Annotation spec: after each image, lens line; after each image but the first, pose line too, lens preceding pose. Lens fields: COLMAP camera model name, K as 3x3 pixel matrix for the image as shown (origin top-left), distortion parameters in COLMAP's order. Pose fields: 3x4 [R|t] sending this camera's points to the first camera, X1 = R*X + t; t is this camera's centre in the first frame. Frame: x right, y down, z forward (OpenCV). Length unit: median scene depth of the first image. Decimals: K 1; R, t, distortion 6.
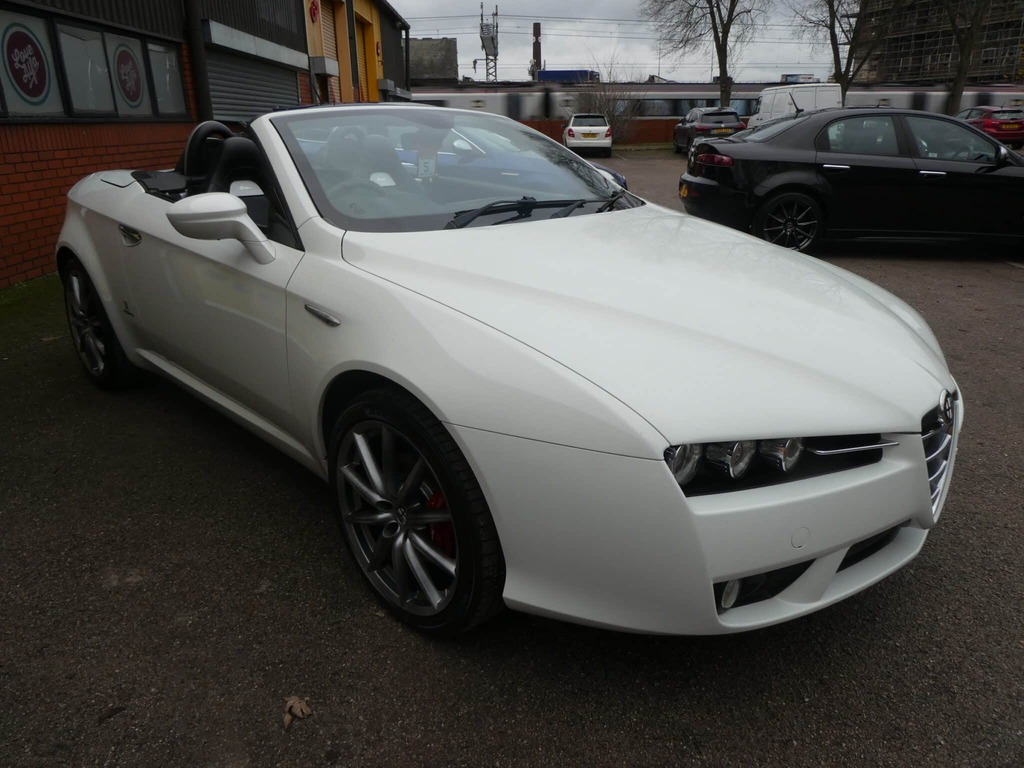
lens RADIAL K [[734.0, 0, 523.7], [0, 734.0, 378.9], [0, 0, 1]] dist [-0.008055, -0.005465]
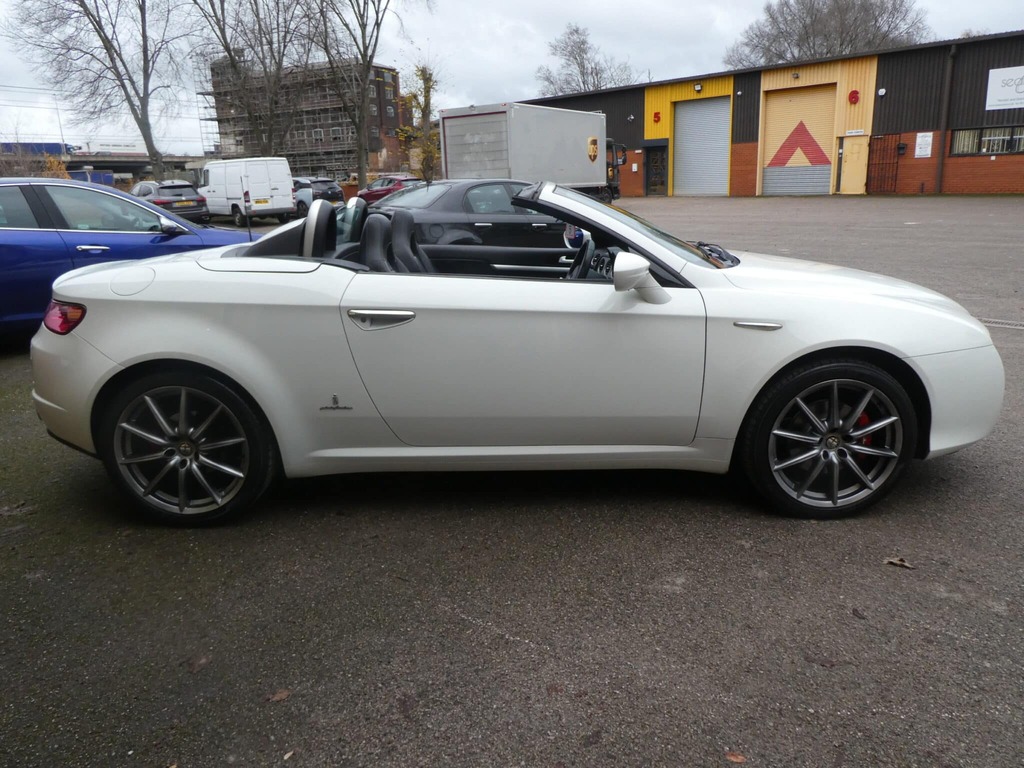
lens RADIAL K [[741.7, 0, 512.0], [0, 741.7, 384.0], [0, 0, 1]] dist [-0.015599, -0.010341]
pose [[0.698645, -0.199698, 0.687034, -1.394136], [0.256851, 0.966251, 0.019665, -0.111609], [-0.667774, 0.162727, 0.726359, 0.261542]]
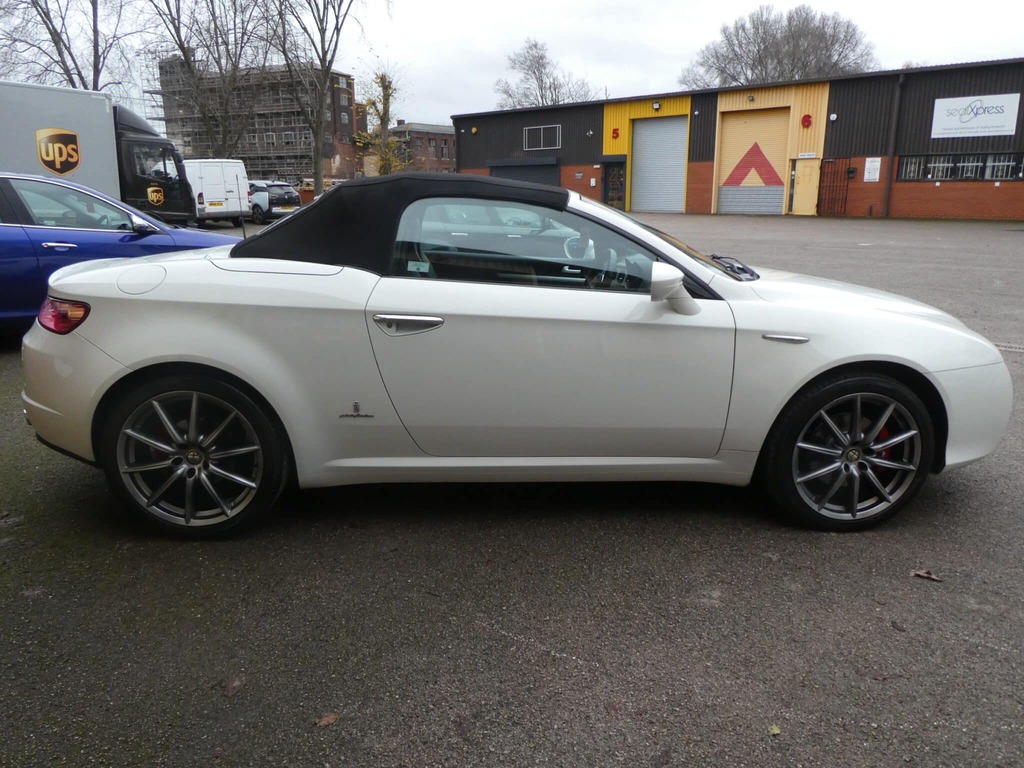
lens RADIAL K [[741.7, 0, 512.0], [0, 741.7, 384.0], [0, 0, 1]] dist [-0.015599, -0.010341]
pose [[0.651229, -0.179380, 0.737376, -1.466041], [0.241586, 0.970115, 0.022637, -0.141033], [-0.719400, 0.163397, 0.675103, 0.373743]]
